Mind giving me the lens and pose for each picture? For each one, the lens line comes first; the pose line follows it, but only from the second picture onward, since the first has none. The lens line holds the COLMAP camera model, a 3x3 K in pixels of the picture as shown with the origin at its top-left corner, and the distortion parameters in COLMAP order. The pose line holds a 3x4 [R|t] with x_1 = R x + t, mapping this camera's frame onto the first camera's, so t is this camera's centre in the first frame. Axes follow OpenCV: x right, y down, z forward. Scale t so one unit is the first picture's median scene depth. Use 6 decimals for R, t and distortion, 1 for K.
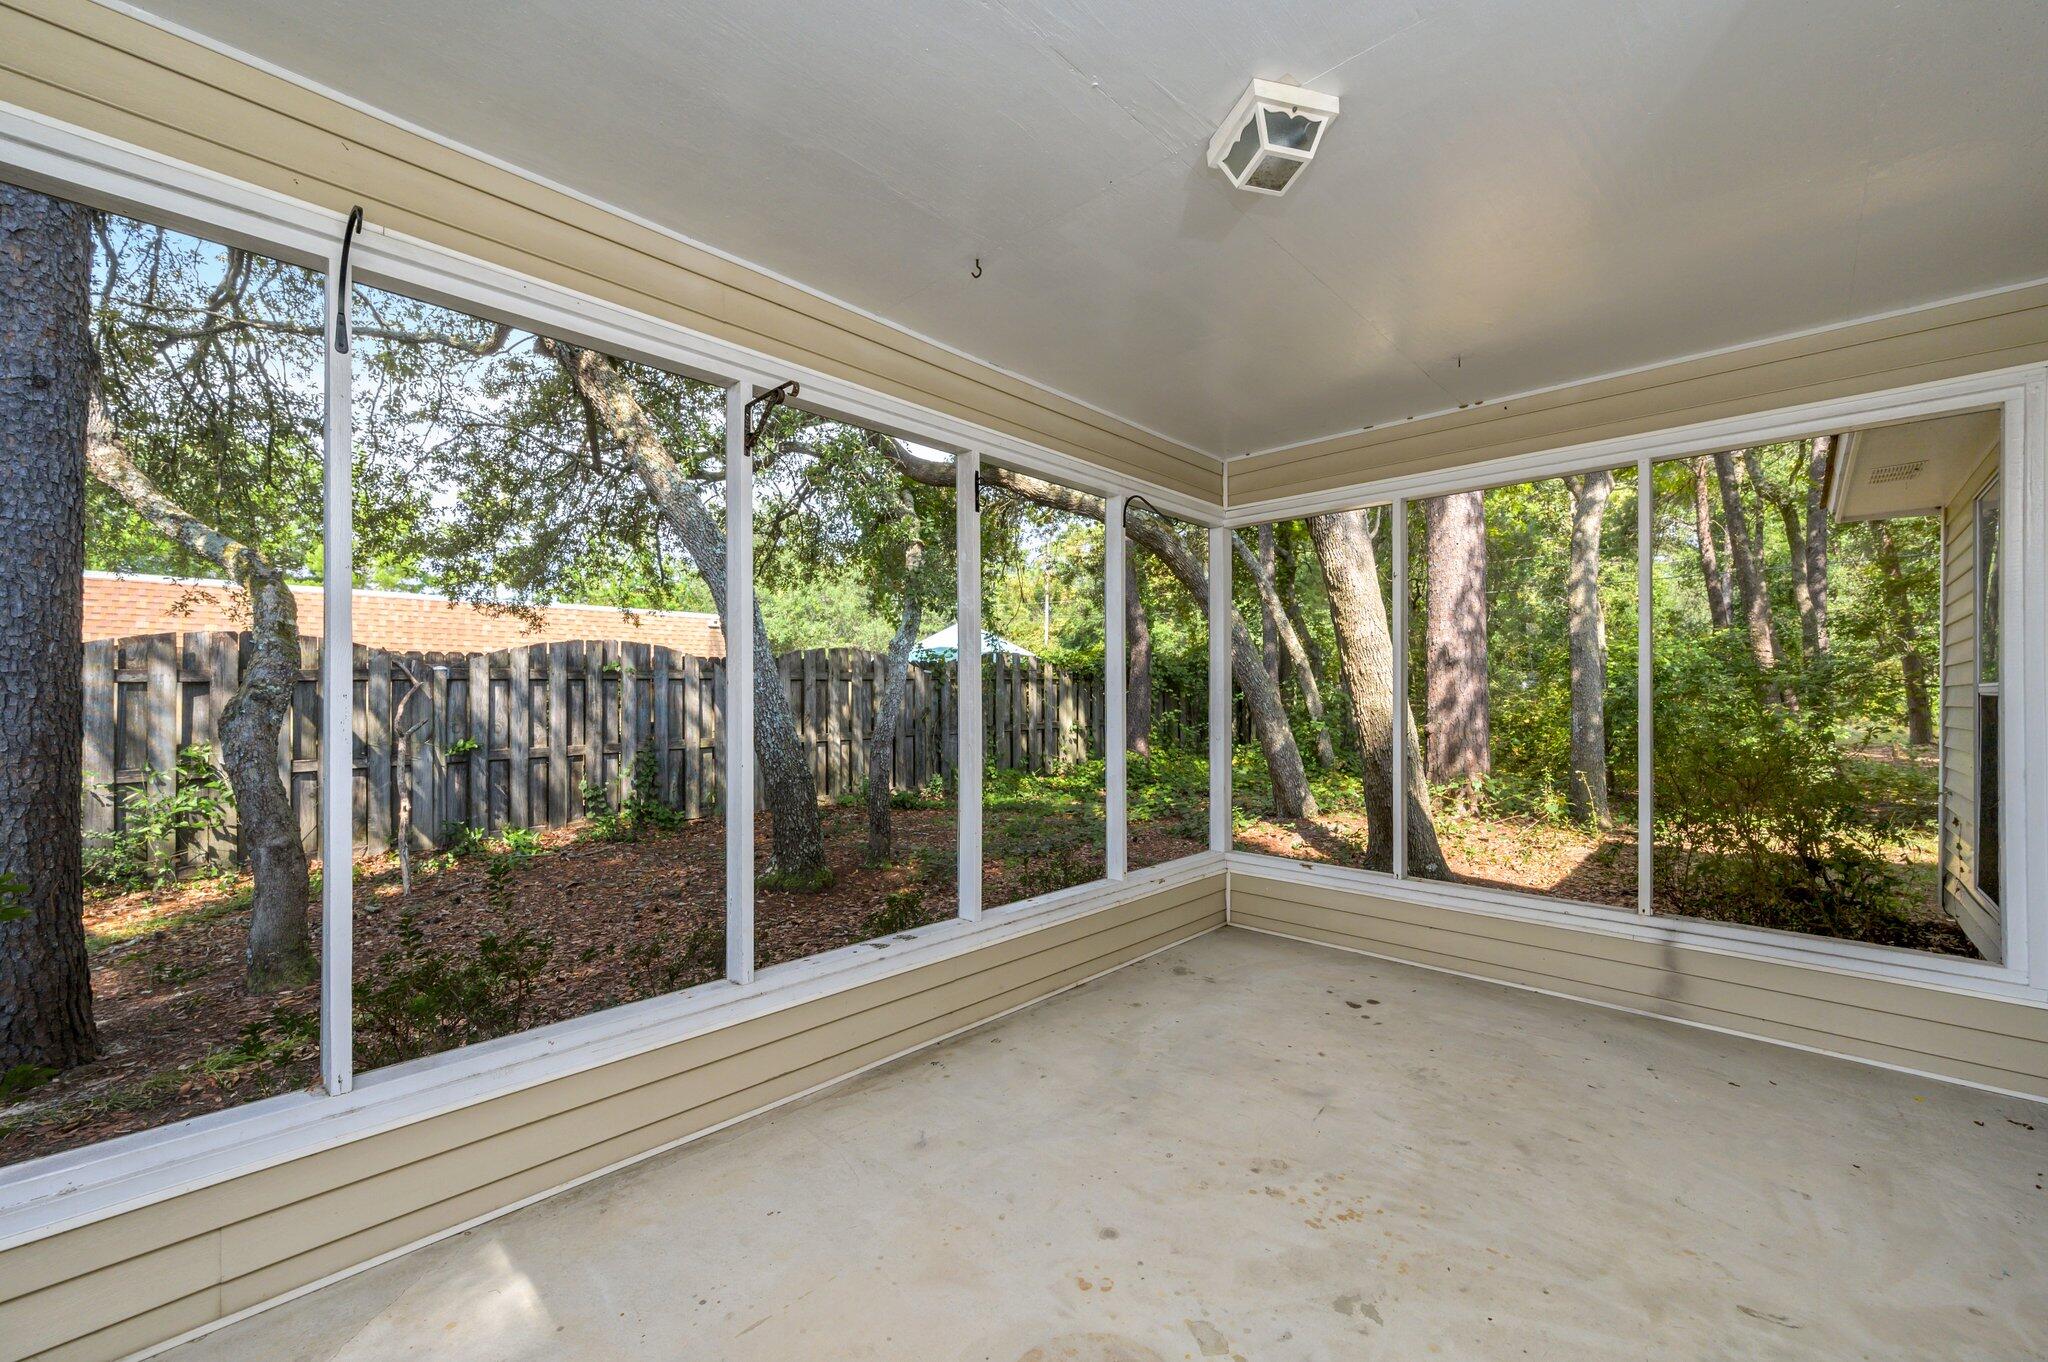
lens RADIAL K [[797.1, 0, 1032.4], [0, 797.1, 689.5], [0, 0, 1]] dist [-0.000256, 0.000116]
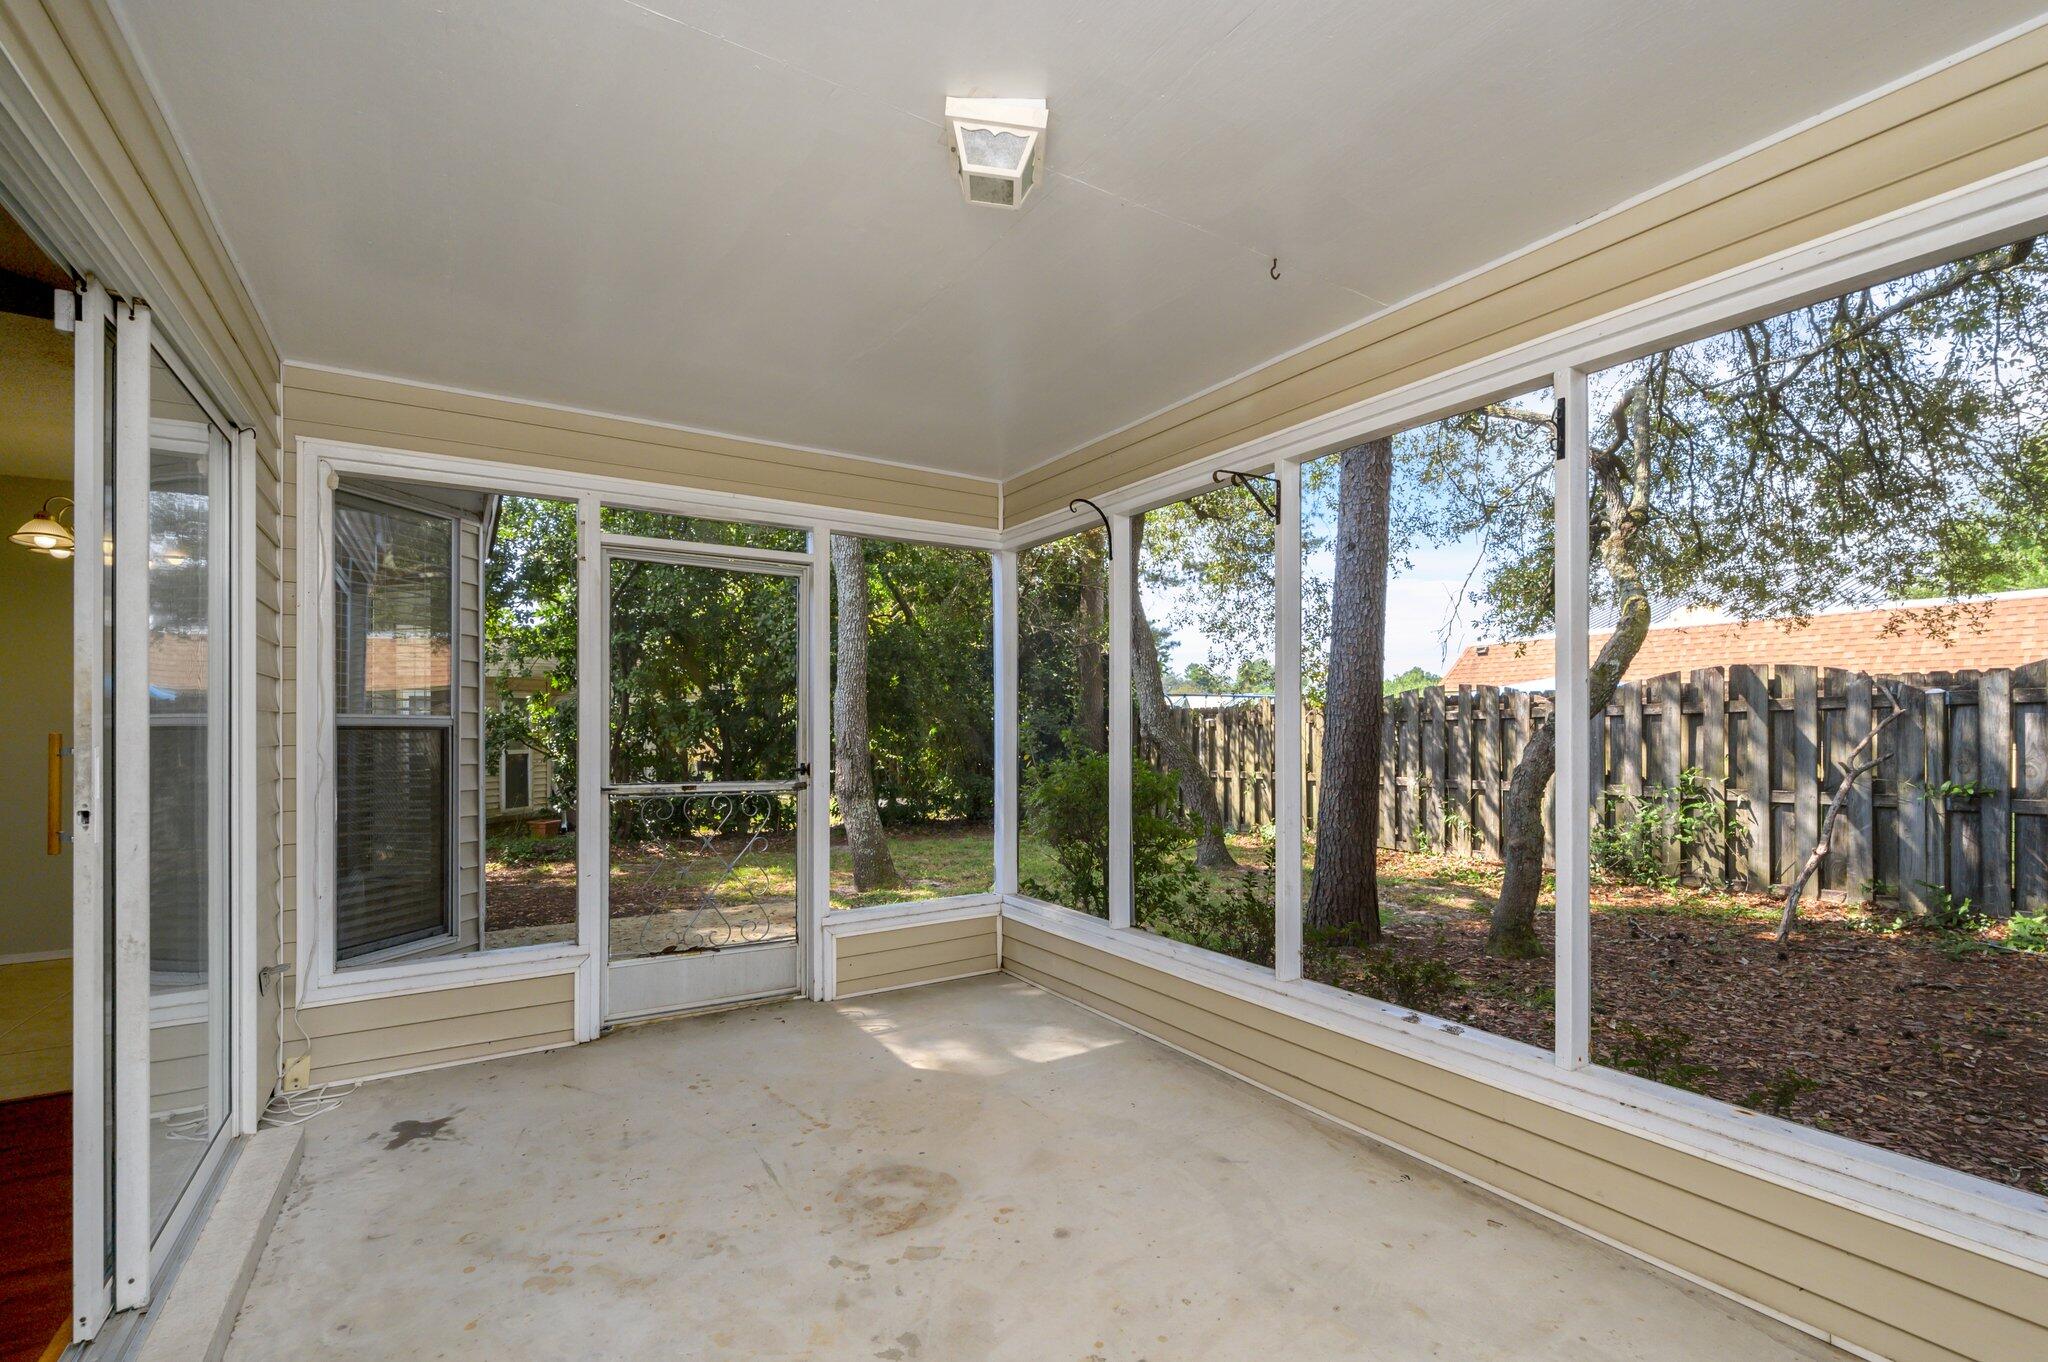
lens RADIAL K [[852.4, 0, 1021.9], [0, 852.4, 721.8], [0, 0, 1]] dist [-0.002486, -0.000245]
pose [[-0.213340, -0.002558, -0.976975, 0.285302], [0.008705, 0.999952, -0.004519, -0.000814], [0.976939, -0.009468, -0.213308, 0.277552]]
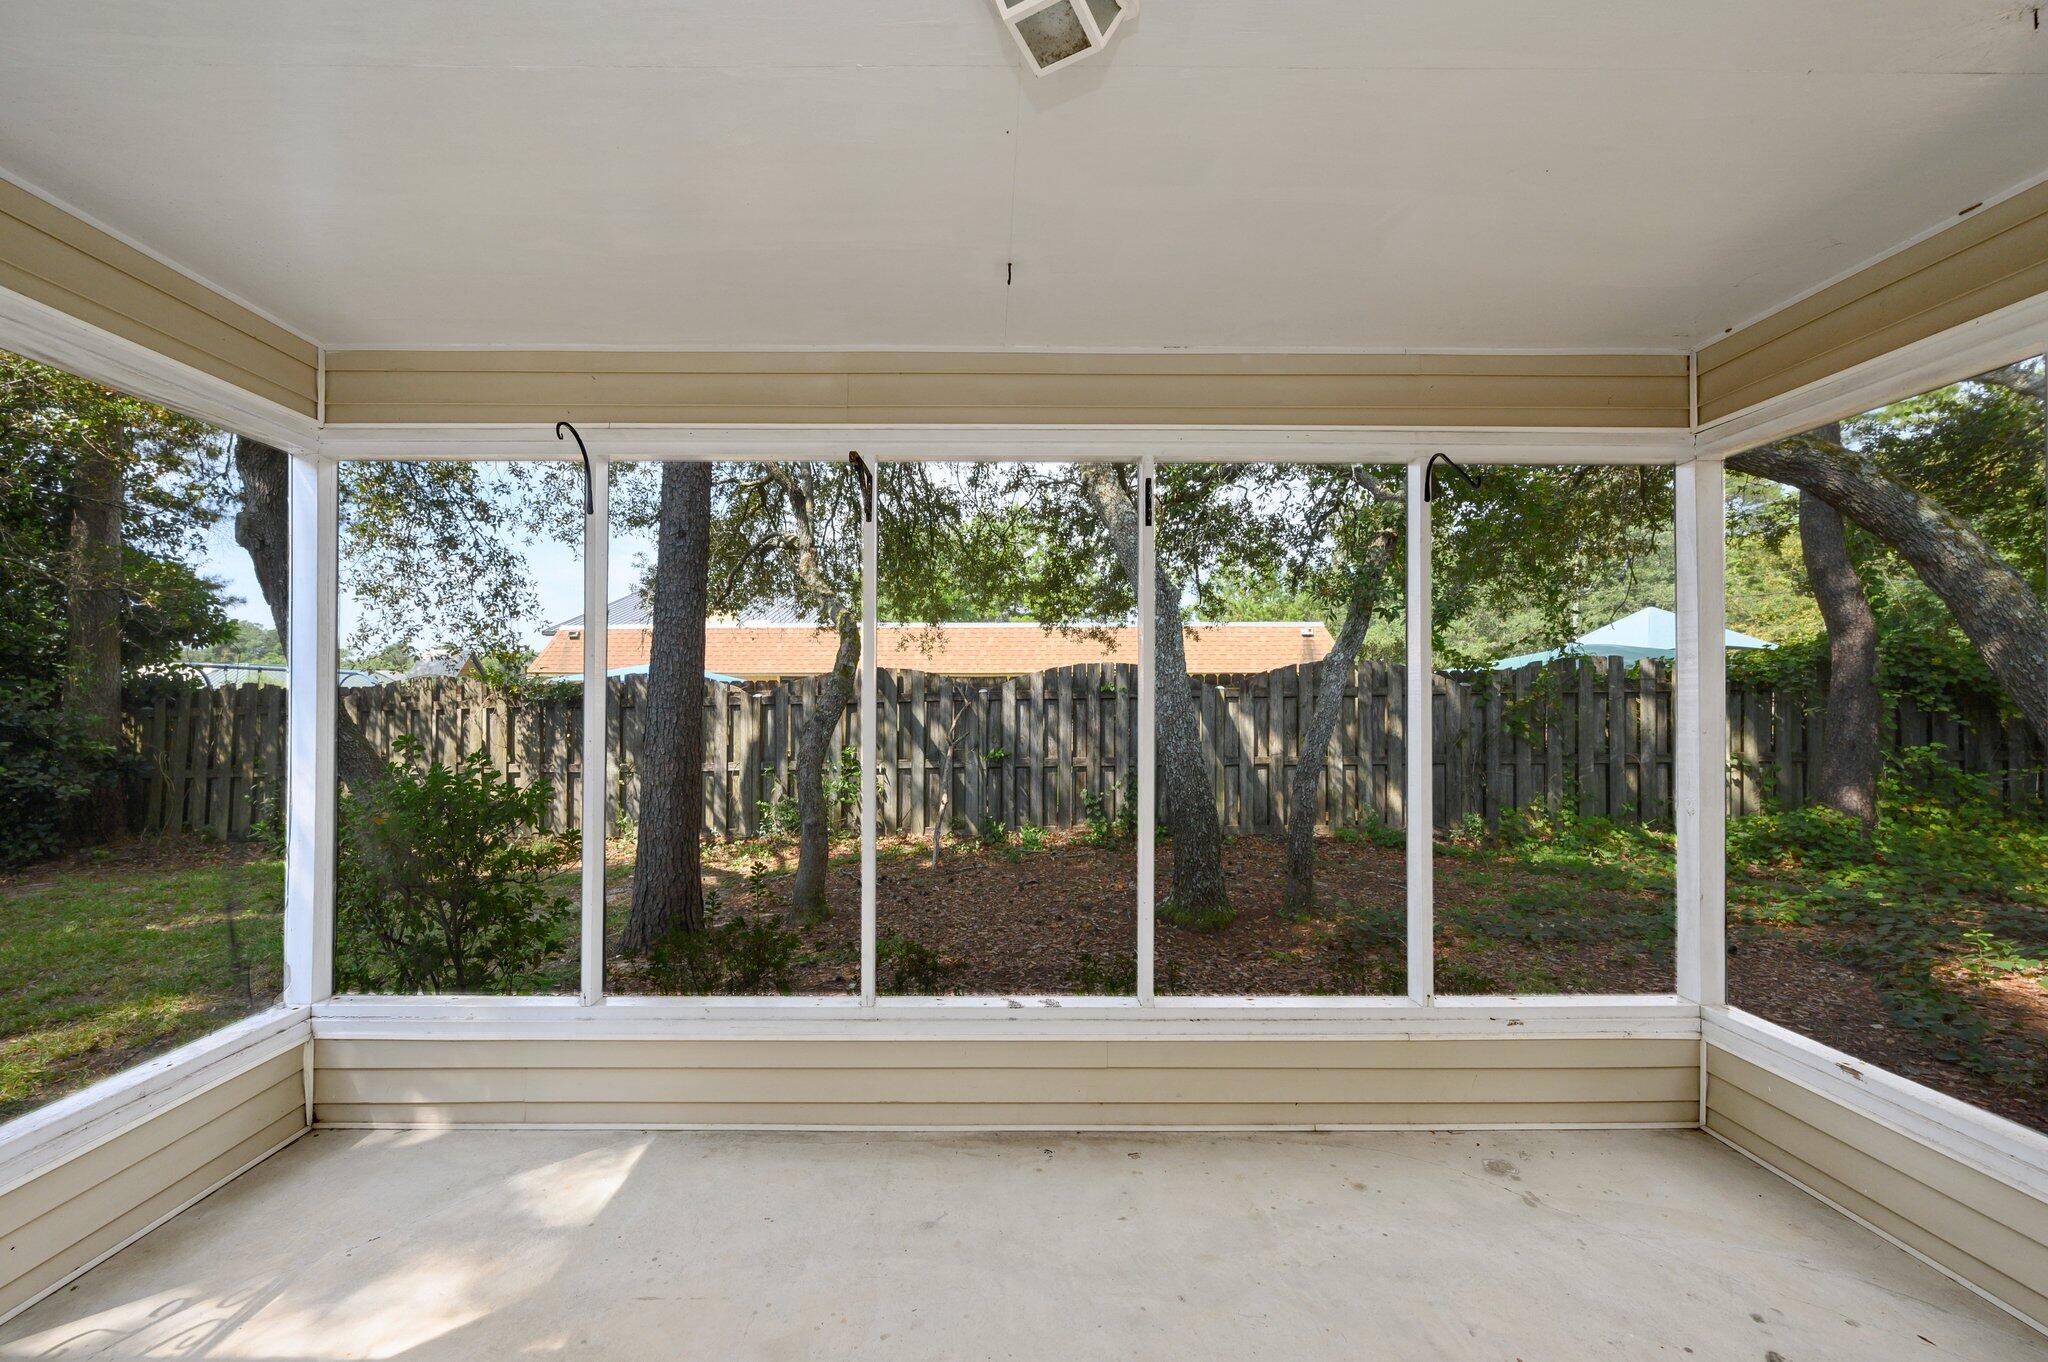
lens RADIAL K [[816.4, 0, 977.2], [0, 816.4, 690.2], [0, 0, 1]] dist [-0.003556, -0.000019]
pose [[0.694243, -0.009212, -0.719682, 0.169938], [0.003910, 0.999952, -0.009028, -0.015767], [0.719730, 0.003453, 0.694245, 0.103223]]
